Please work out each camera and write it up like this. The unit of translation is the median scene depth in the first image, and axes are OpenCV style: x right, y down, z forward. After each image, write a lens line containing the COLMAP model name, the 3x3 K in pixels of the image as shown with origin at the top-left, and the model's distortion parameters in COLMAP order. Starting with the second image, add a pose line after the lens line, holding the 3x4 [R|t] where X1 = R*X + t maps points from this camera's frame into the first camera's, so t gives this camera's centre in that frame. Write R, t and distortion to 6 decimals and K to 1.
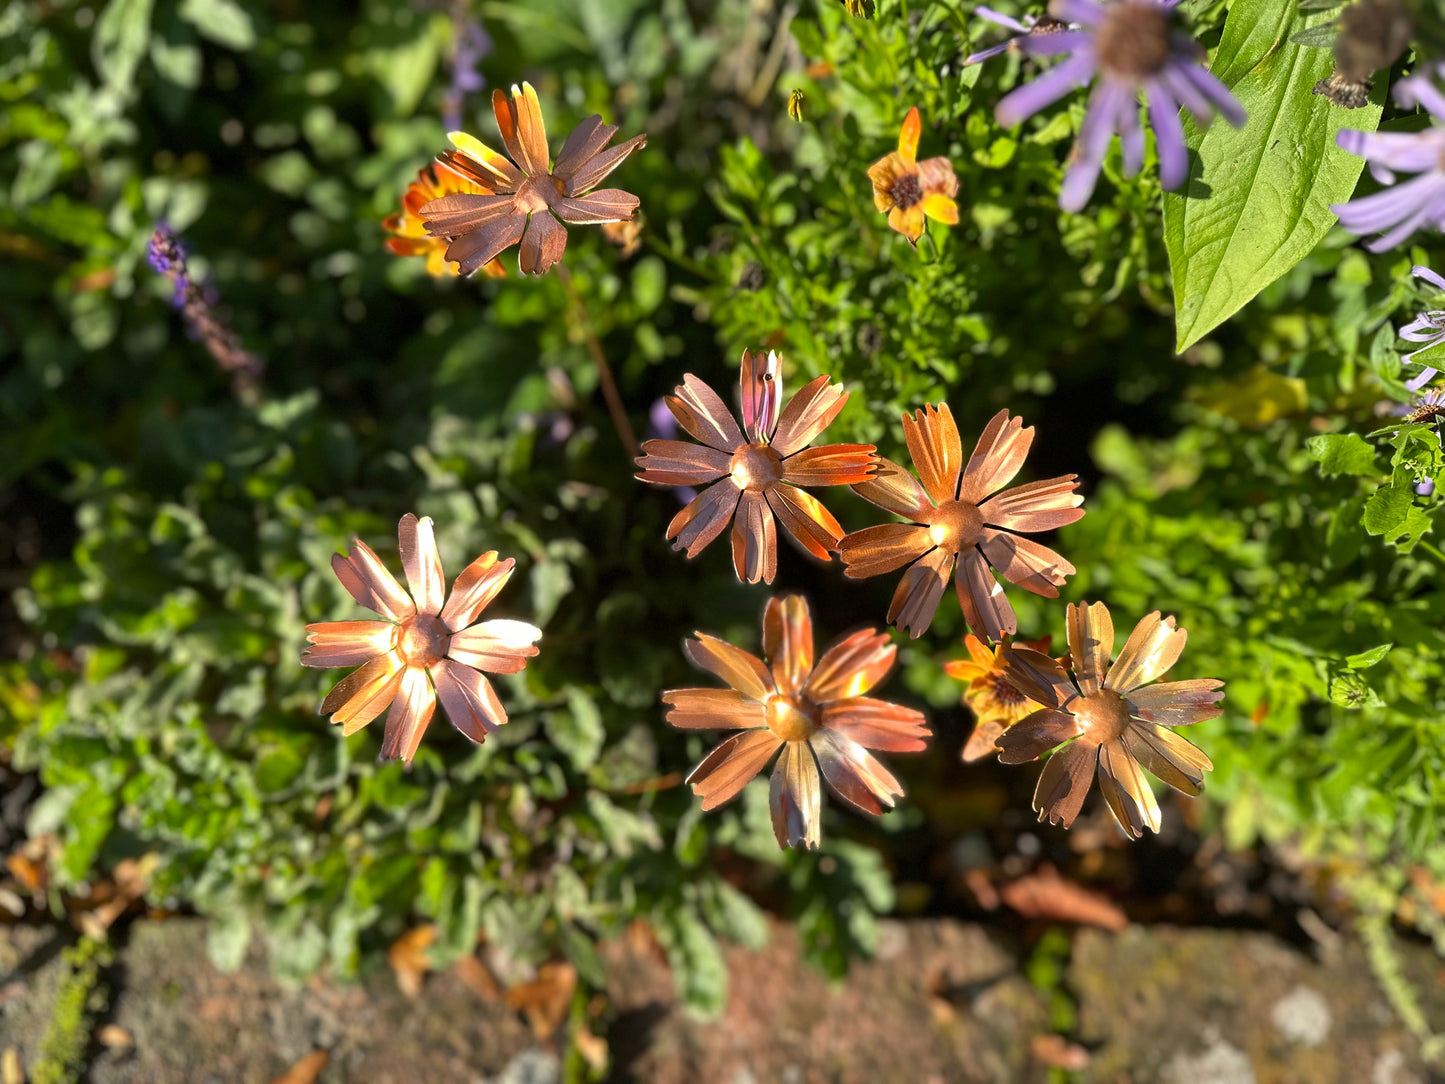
lens RADIAL K [[1103.4, 0, 722.5], [0, 1103.4, 542.0], [0, 0, 1]] dist [-0.029517, 0.002025]
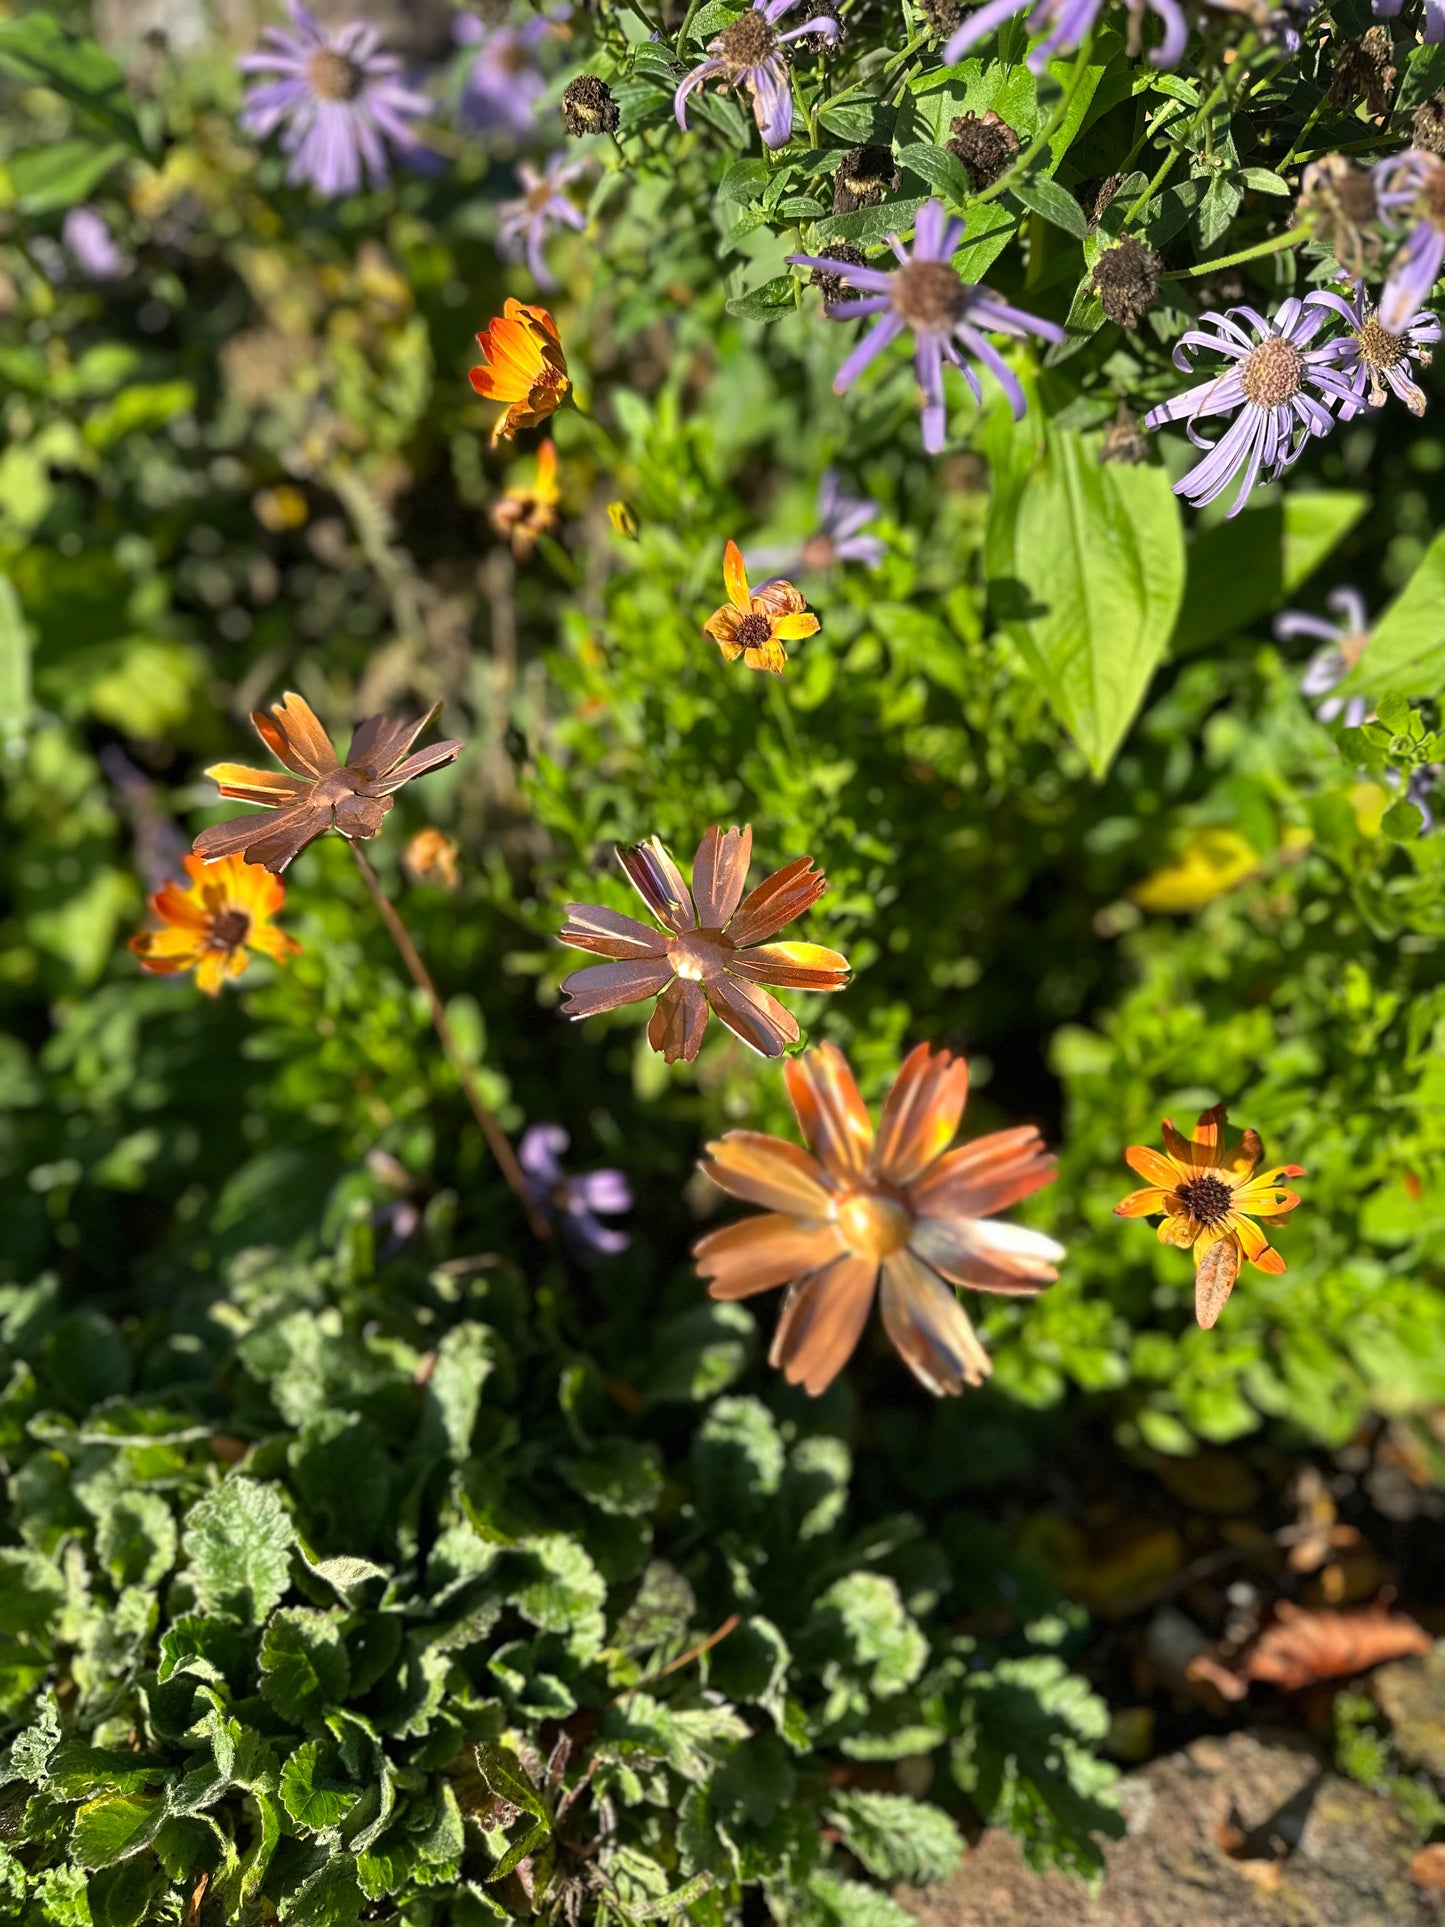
lens RADIAL K [[1461.4, 0, 722.6], [0, 1461.4, 968.1], [0, 0, 1]] dist [-0.013658, -0.011322]
pose [[0.925670, -0.306561, 0.221710, -0.111825], [0.373199, 0.836091, -0.402088, 0.220160], [-0.062105, 0.454943, 0.888352, 0.053593]]
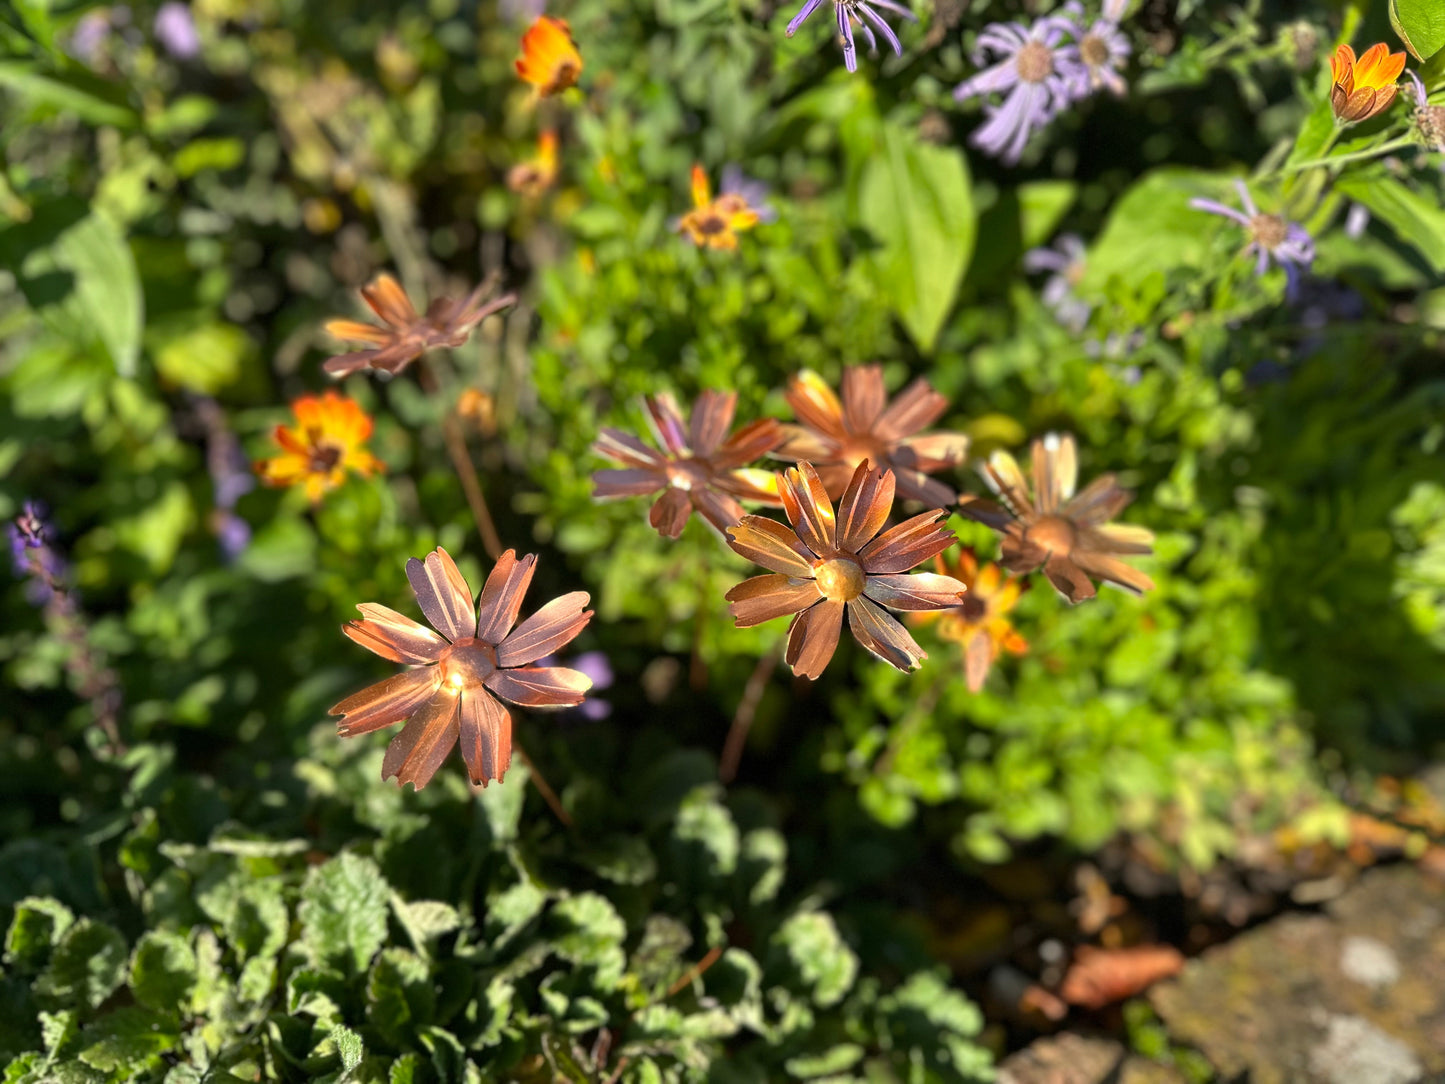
lens RADIAL K [[1103.4, 0, 722.5], [0, 1103.4, 542.0], [0, 0, 1]] dist [-0.029517, 0.002025]
pose [[0.868399, -0.305139, 0.390863, -0.261719], [0.467872, 0.765315, -0.442027, 0.330924], [-0.164254, 0.566730, 0.807365, 0.093359]]
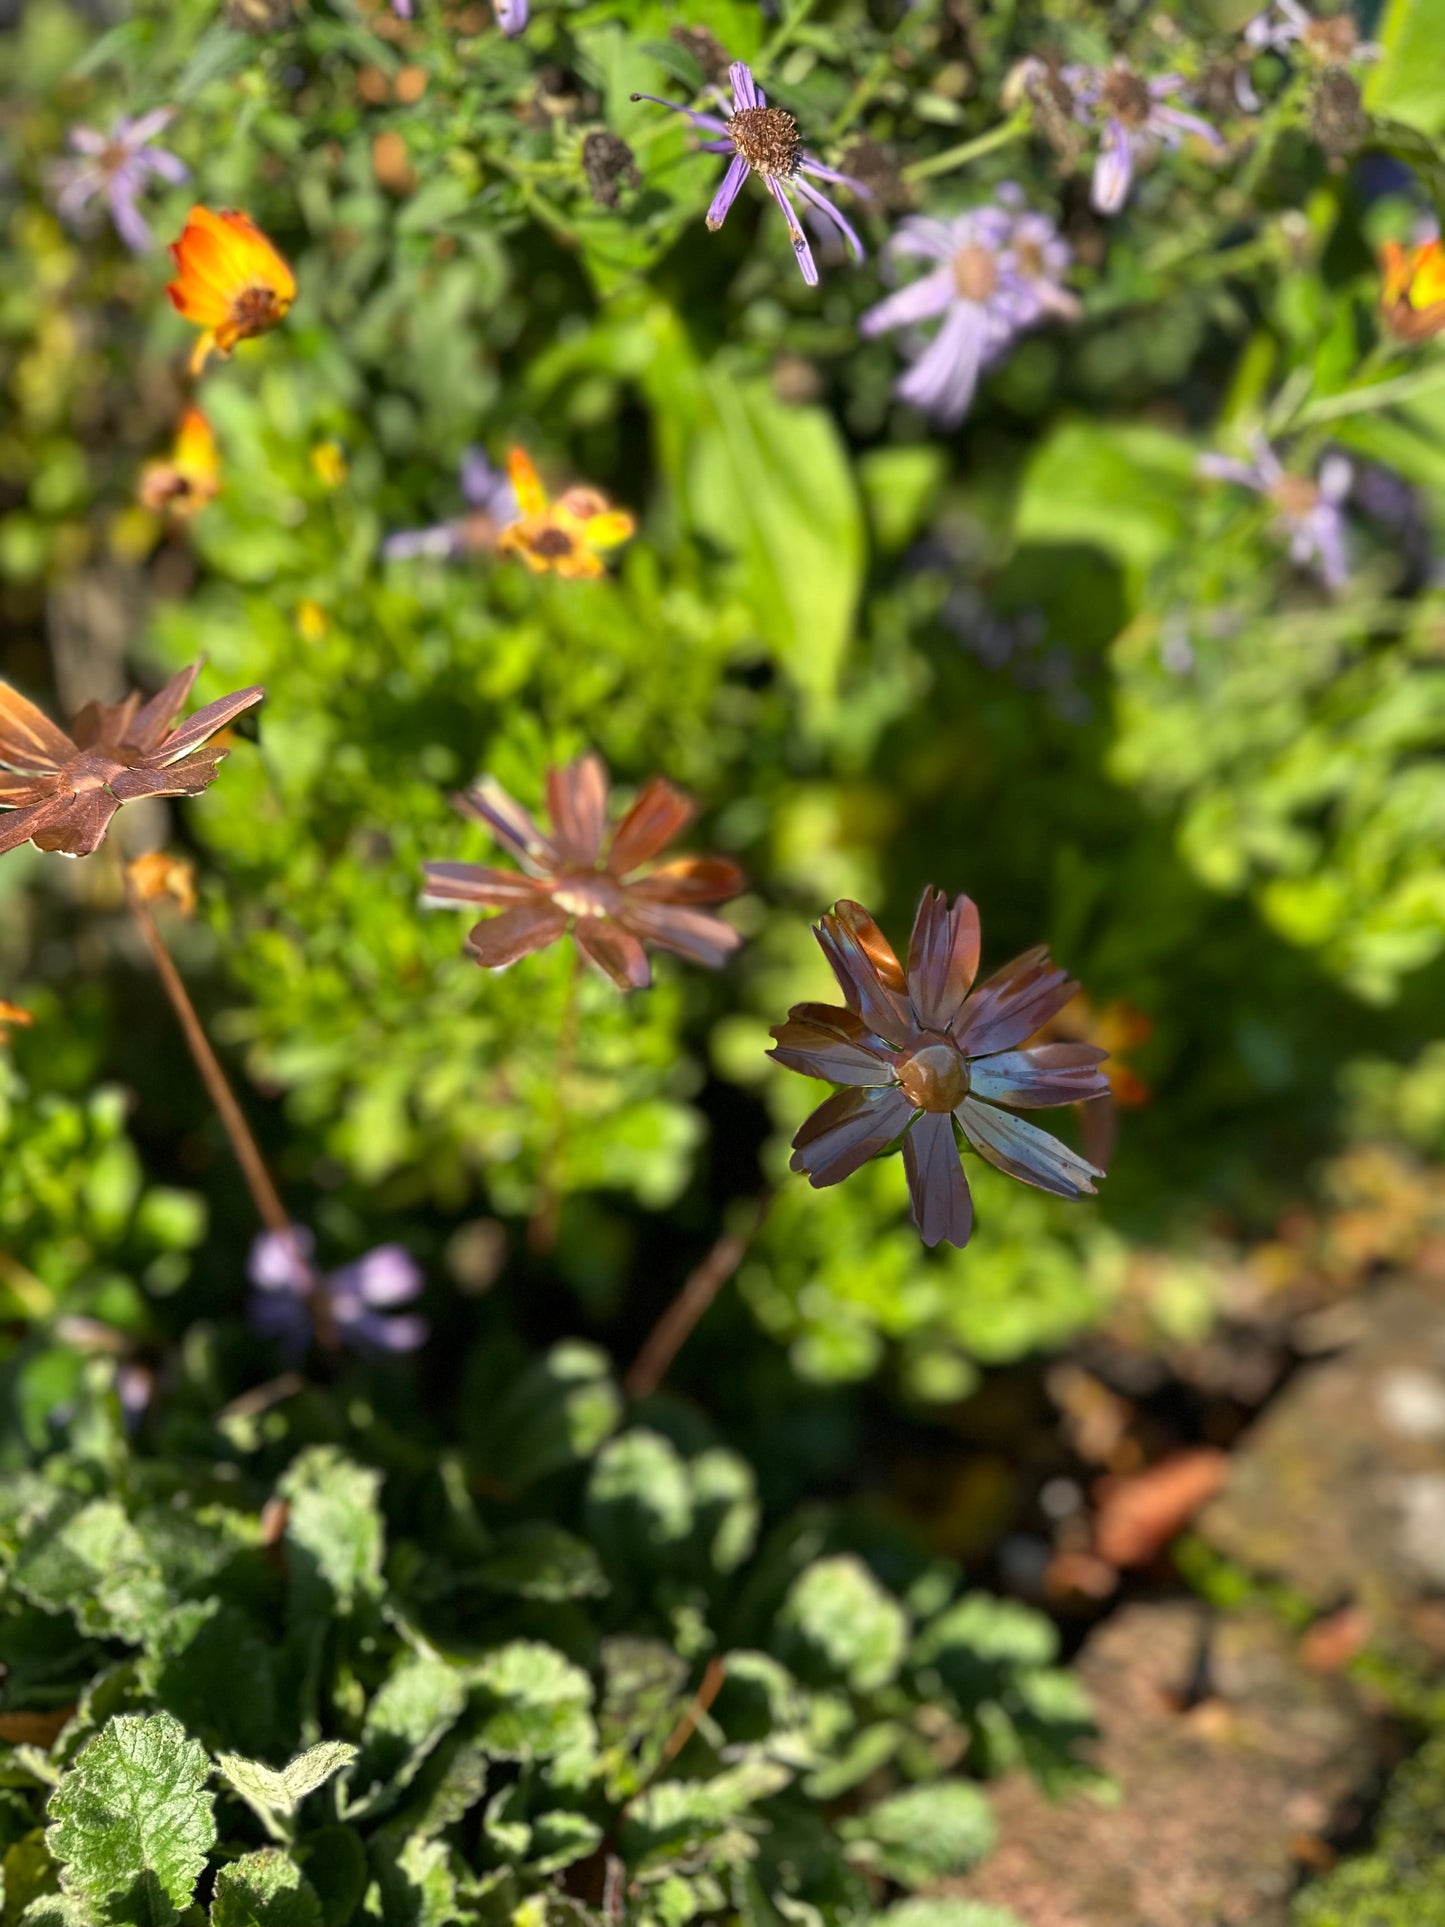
lens RADIAL K [[1451.8, 0, 745.6], [0, 1451.8, 969.9], [0, 0, 1]] dist [-0.024887, 0.002775]
pose [[0.642712, -0.434563, 0.630933, -0.323394], [0.696523, 0.674404, -0.245021, 0.153014], [-0.319027, 0.596937, 0.736131, 0.211772]]
